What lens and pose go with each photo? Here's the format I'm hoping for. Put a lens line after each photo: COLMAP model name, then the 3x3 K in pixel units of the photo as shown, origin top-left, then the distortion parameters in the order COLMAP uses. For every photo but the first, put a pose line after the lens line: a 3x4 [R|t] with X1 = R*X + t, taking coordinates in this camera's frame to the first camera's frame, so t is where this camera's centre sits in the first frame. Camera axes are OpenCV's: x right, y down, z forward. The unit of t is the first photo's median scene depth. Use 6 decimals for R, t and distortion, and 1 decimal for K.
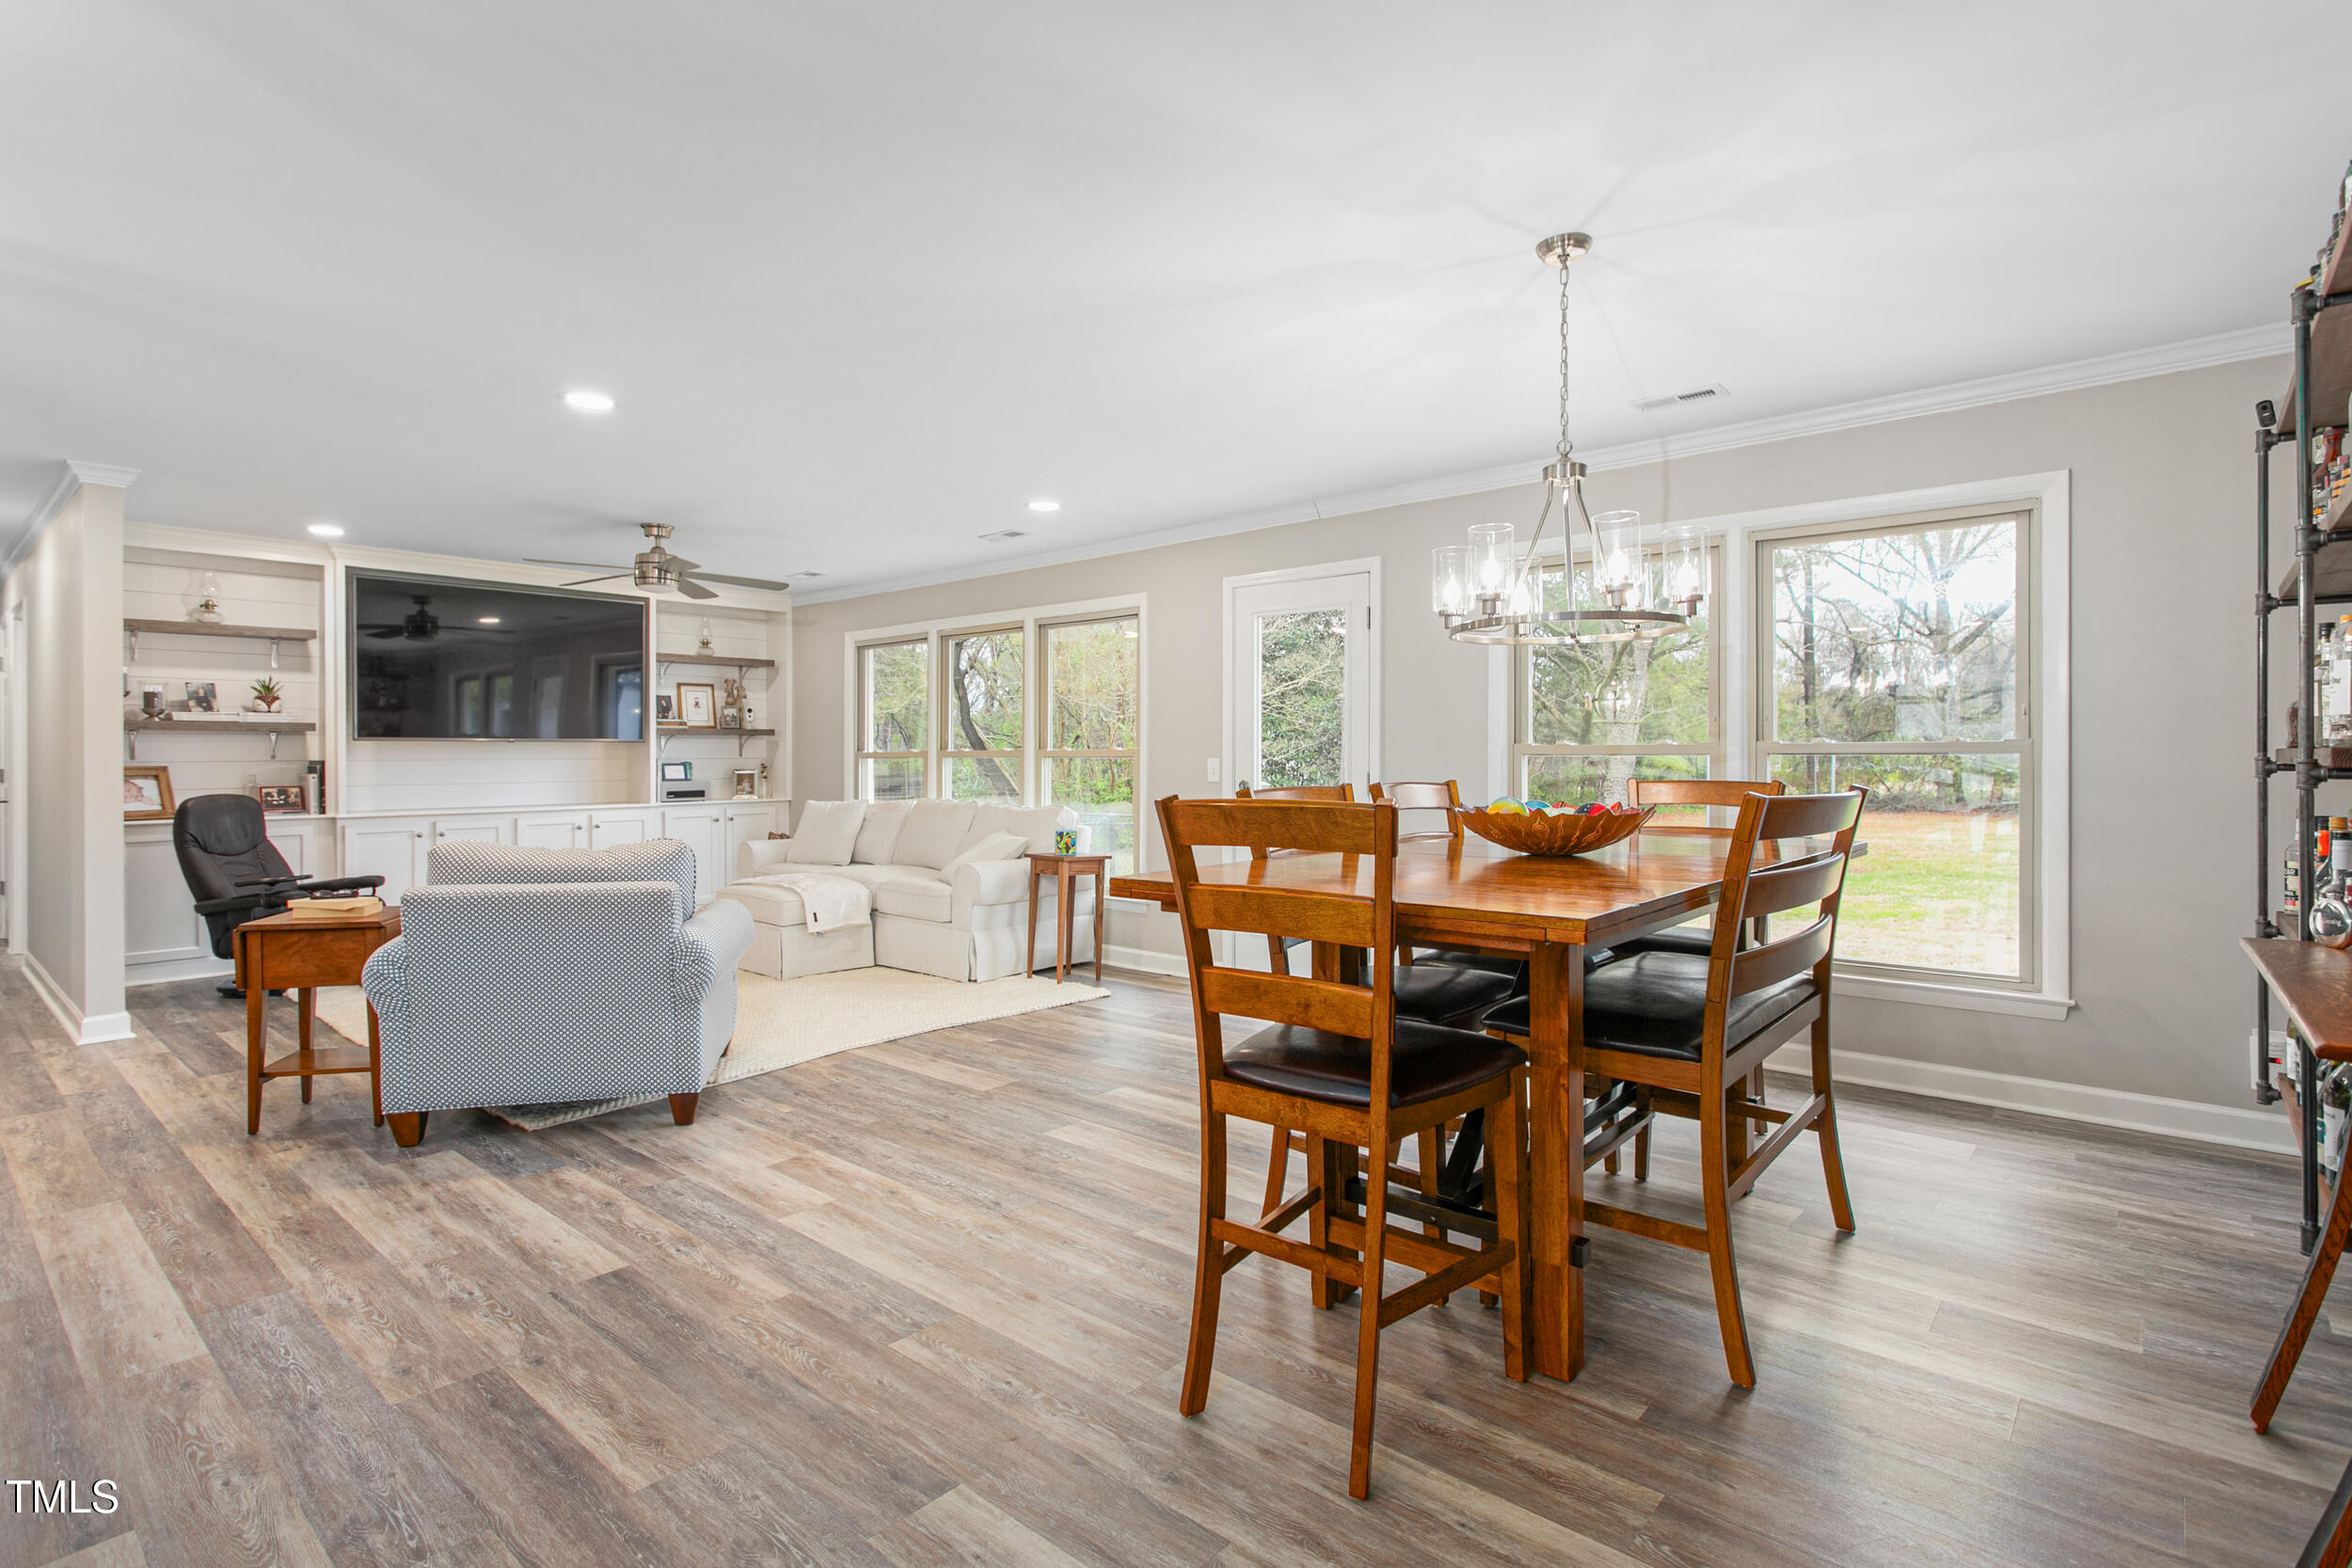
lens RADIAL K [[1125.6, 0, 1161.8], [0, 1125.6, 760.1], [0, 0, 1]] dist [-0.001237, 0.001720]
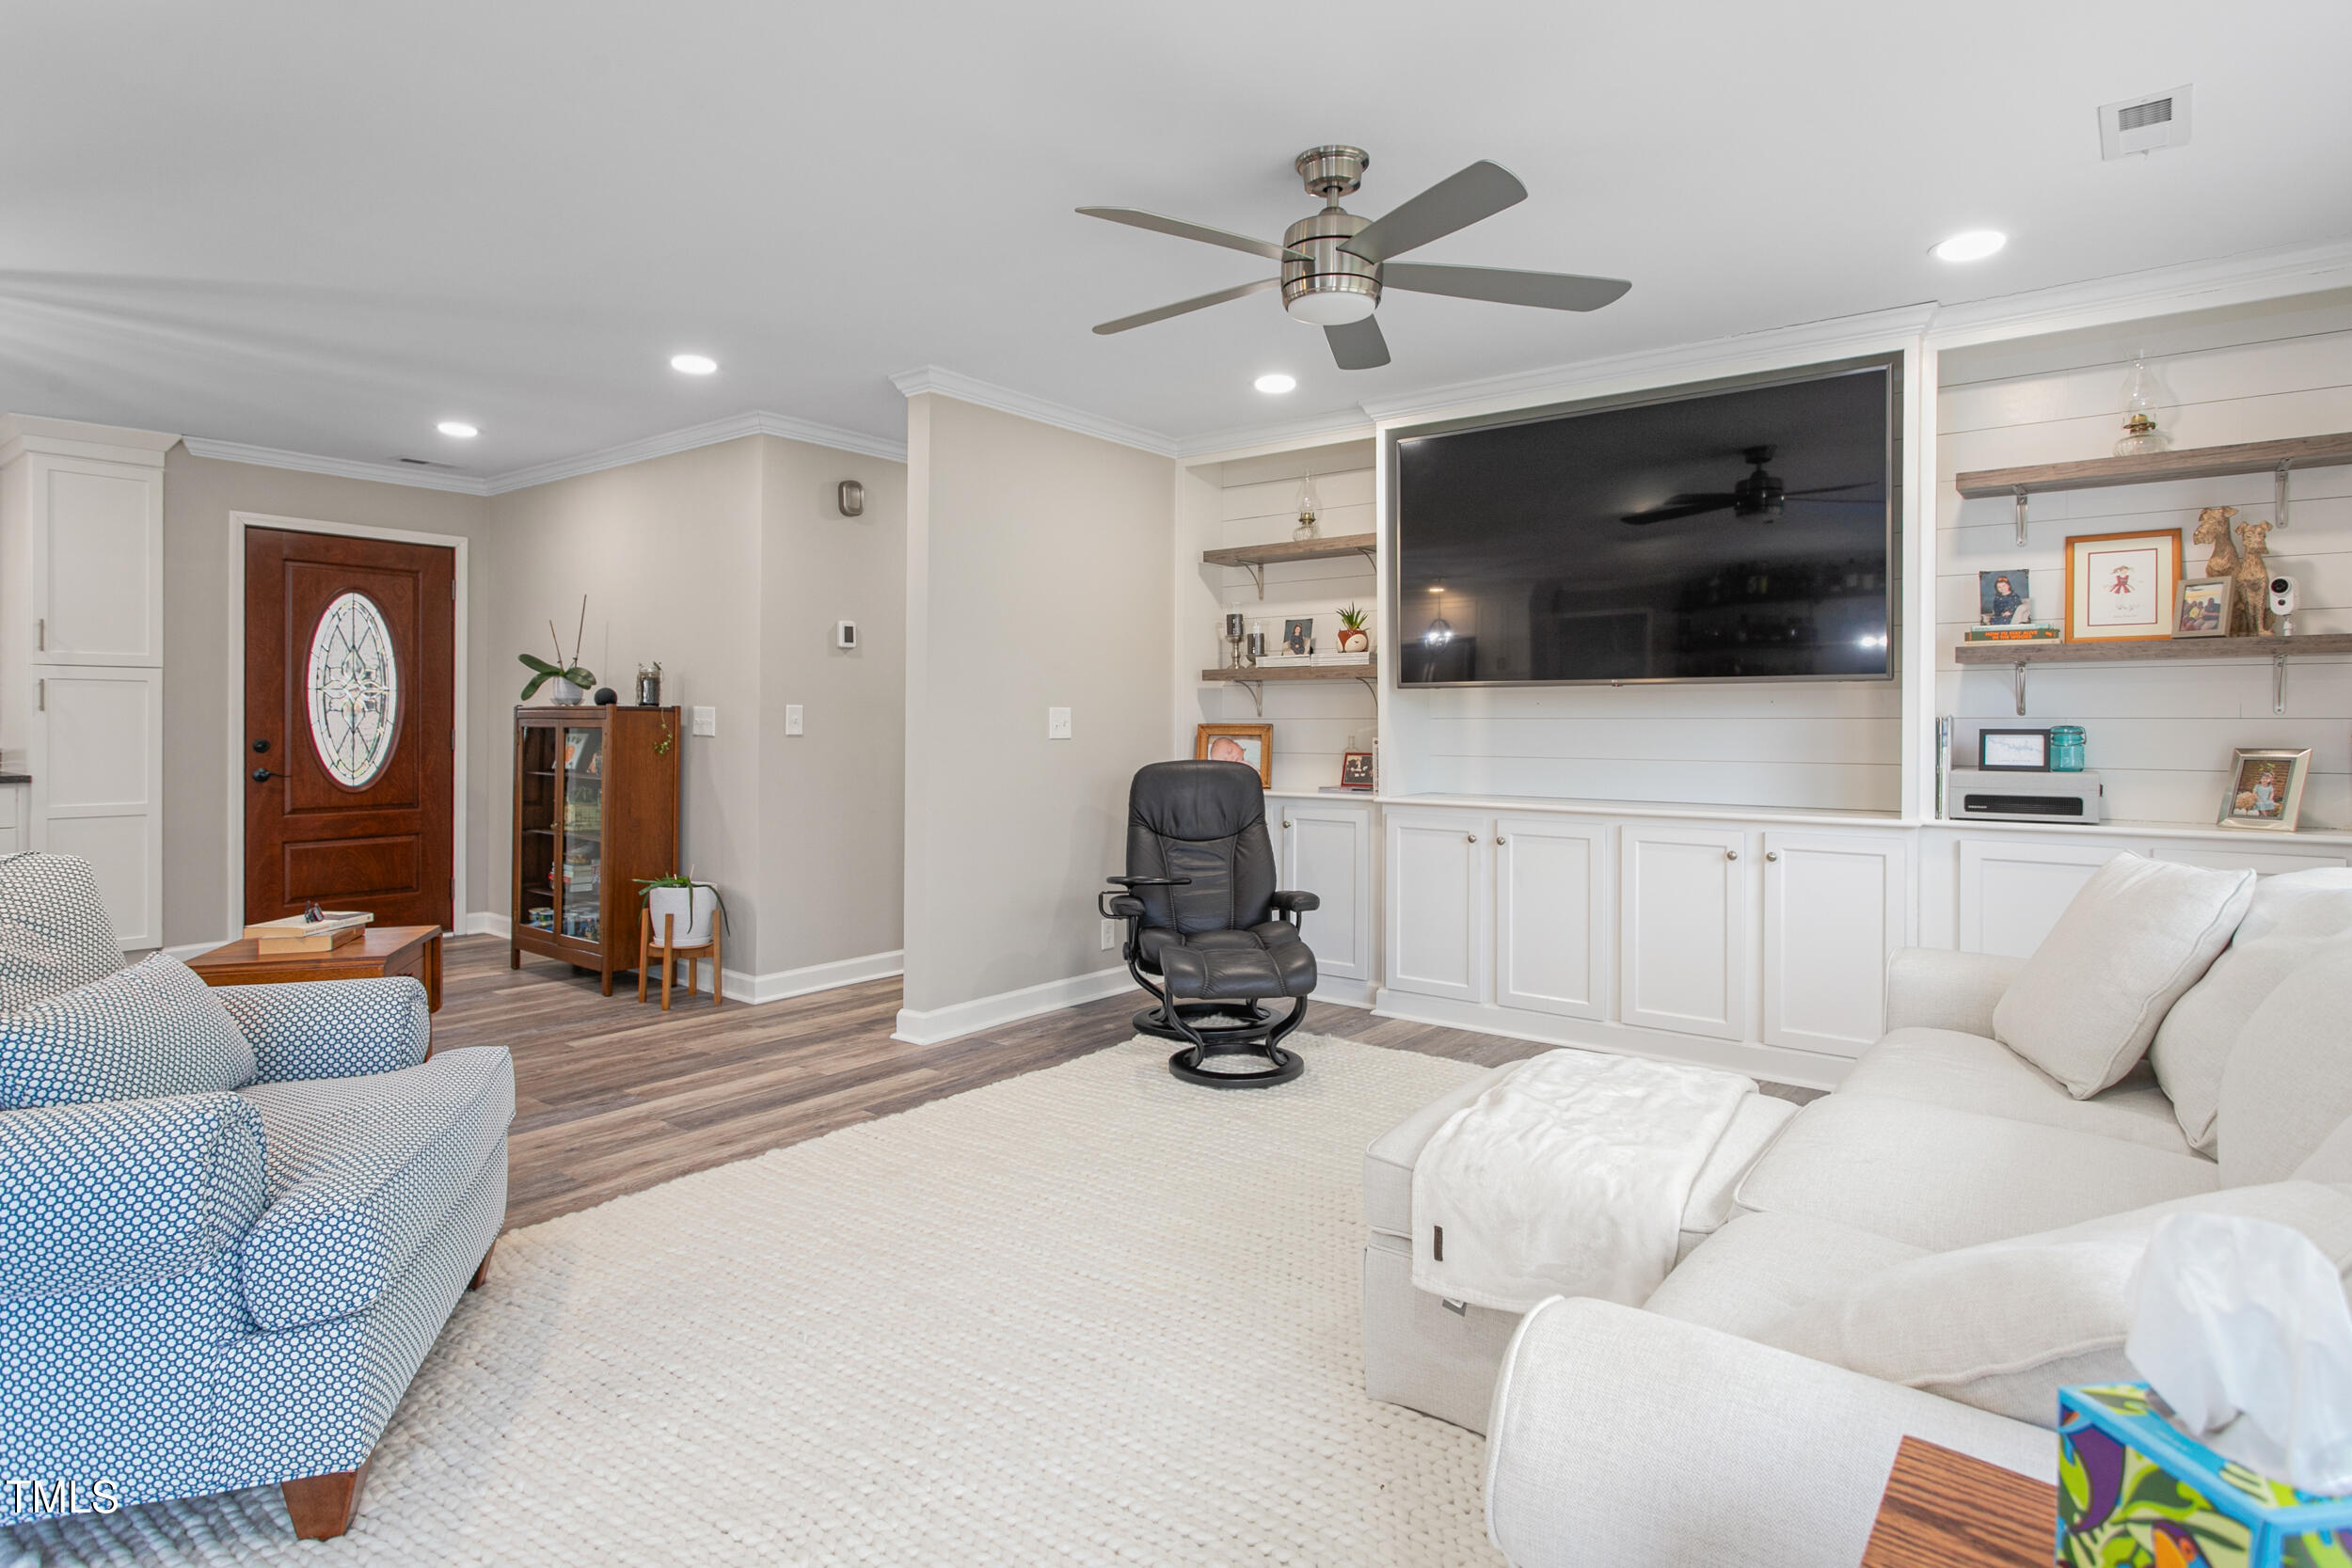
lens RADIAL K [[1226.3, 0, 1186.4], [0, 1226.3, 755.8], [0, 0, 1]] dist [-0.001996, 0.006853]
pose [[0.067057, 0.032670, -0.997214, 0.009212], [-0.006223, 0.999458, 0.032325, 0.000035], [0.997730, 0.004038, 0.067224, 0.841129]]
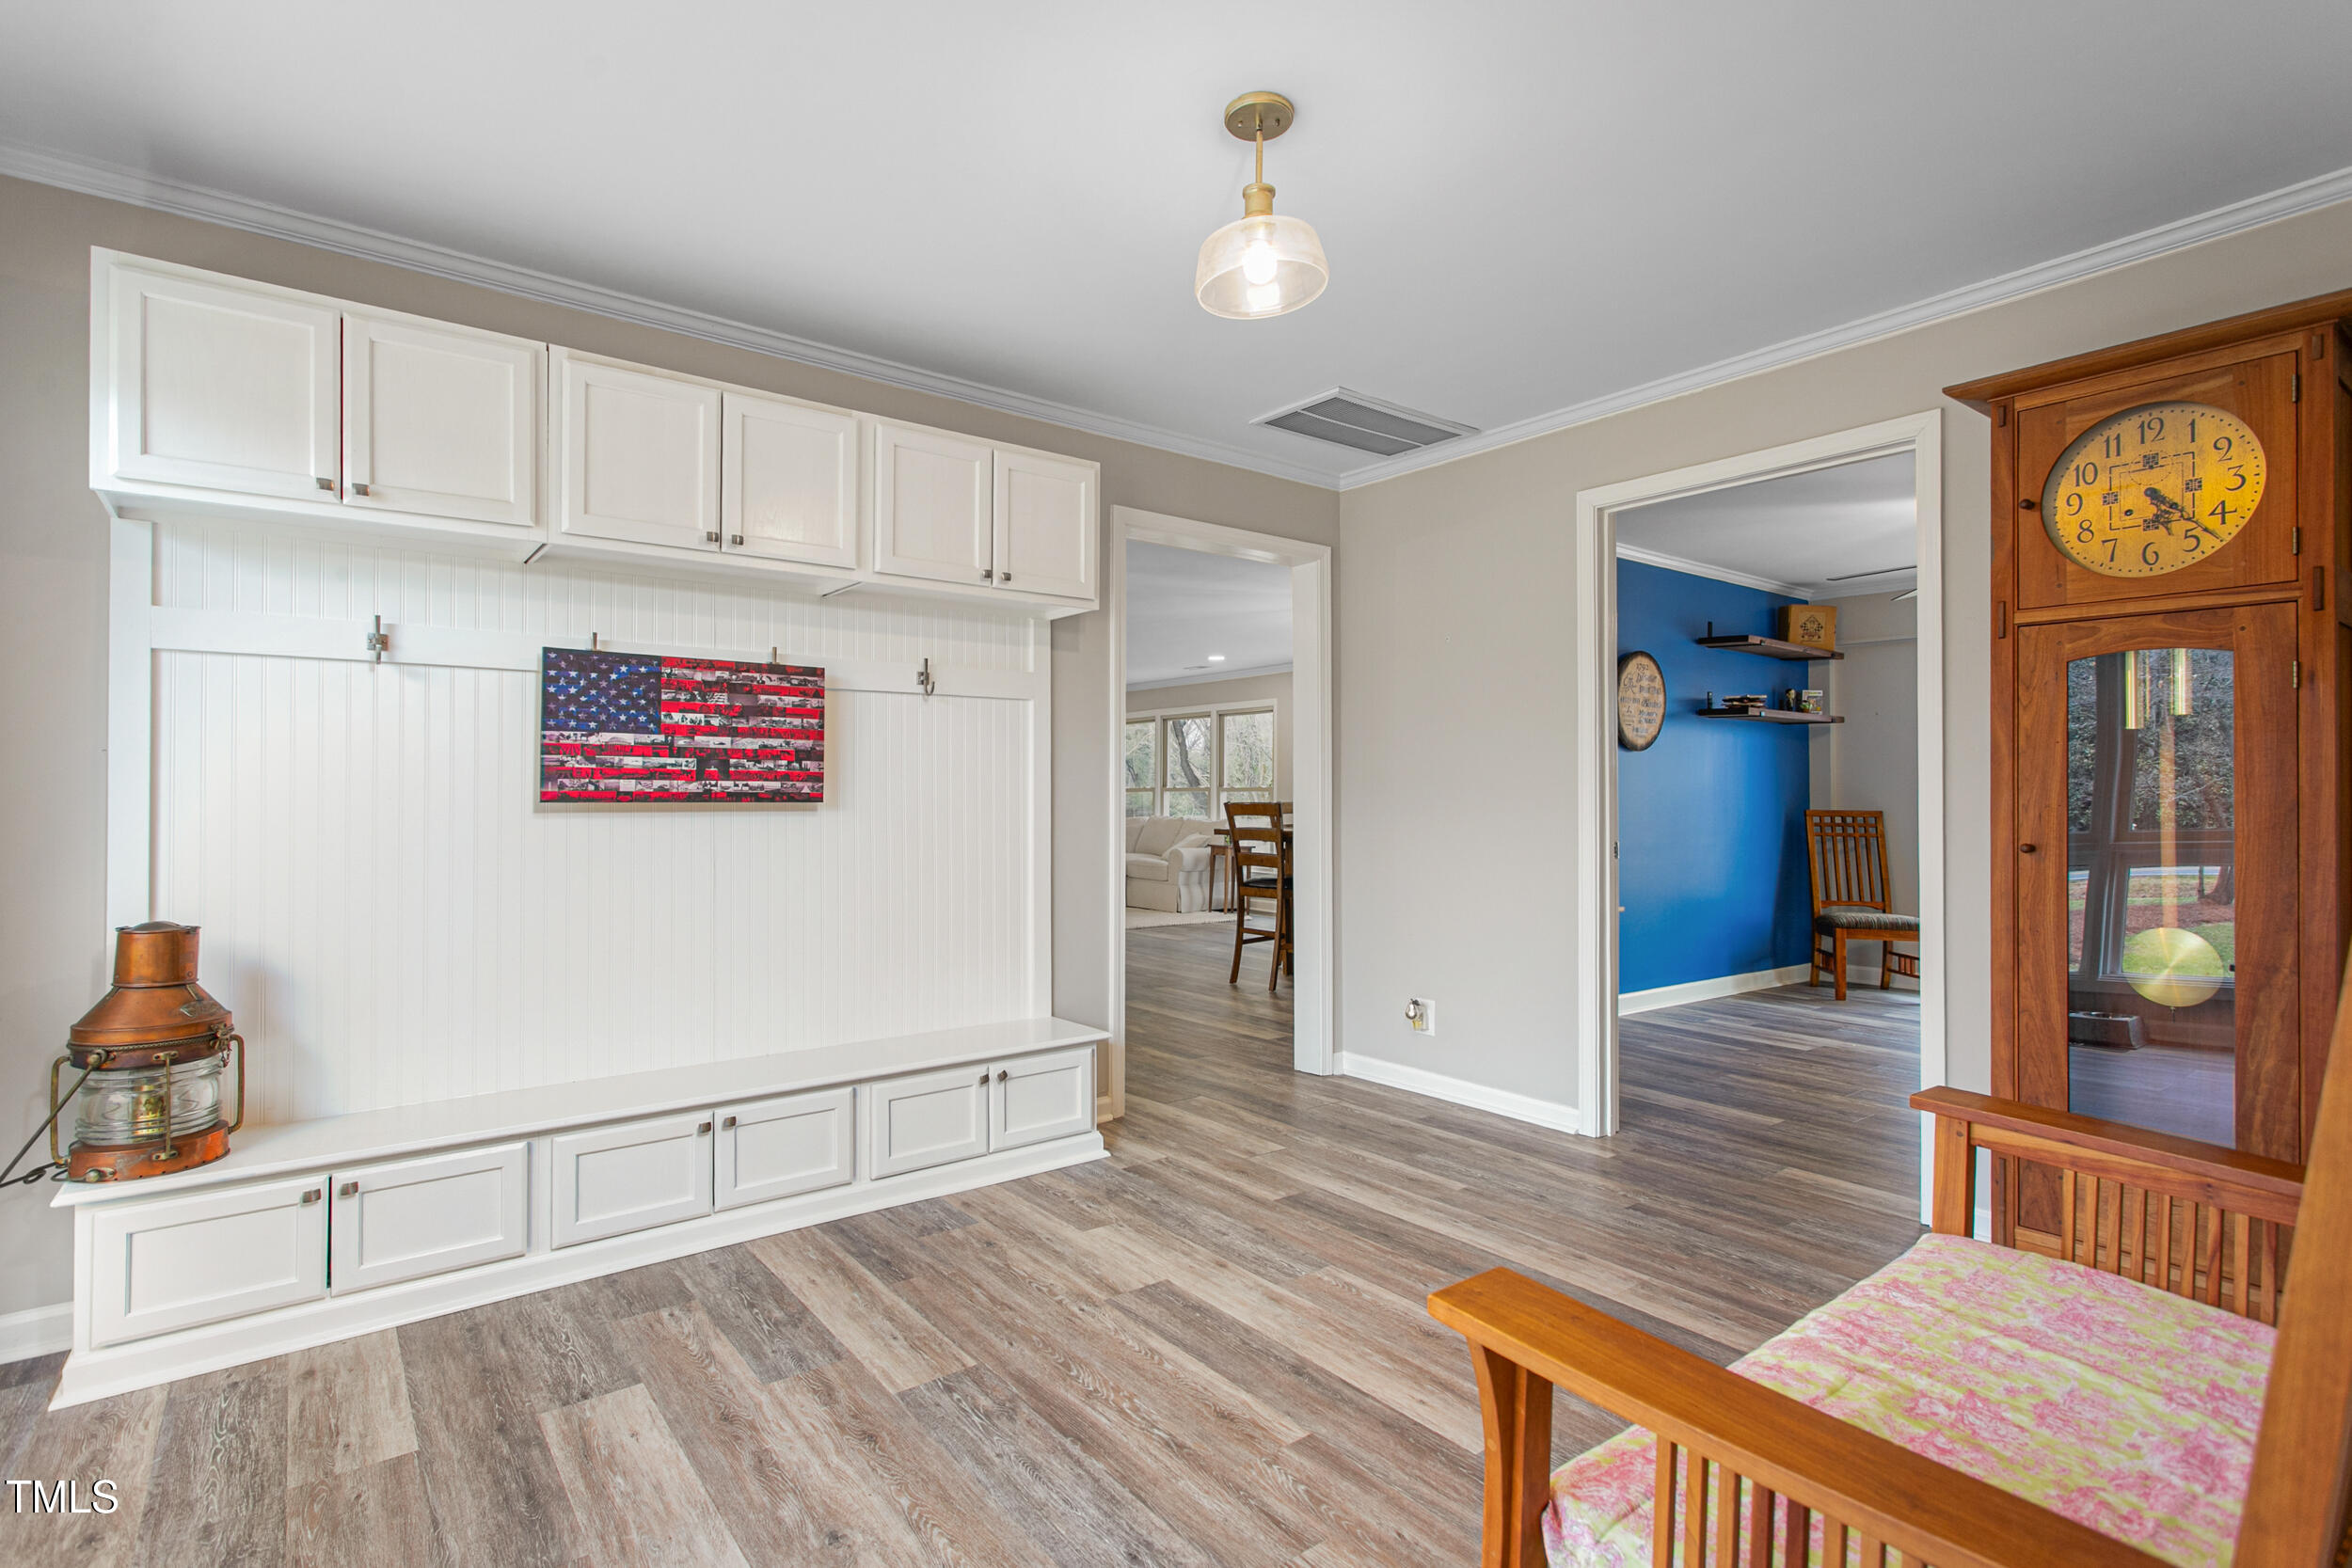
lens RADIAL K [[1125.6, 0, 1179.6], [0, 1125.6, 793.9], [0, 0, 1]] dist [-0.001237, 0.001720]
pose [[0.983802, 0.004640, -0.179201, 0.144417], [-0.005175, 0.999983, -0.002519, 0.006851], [0.179186, 0.003406, 0.983809, -0.721488]]
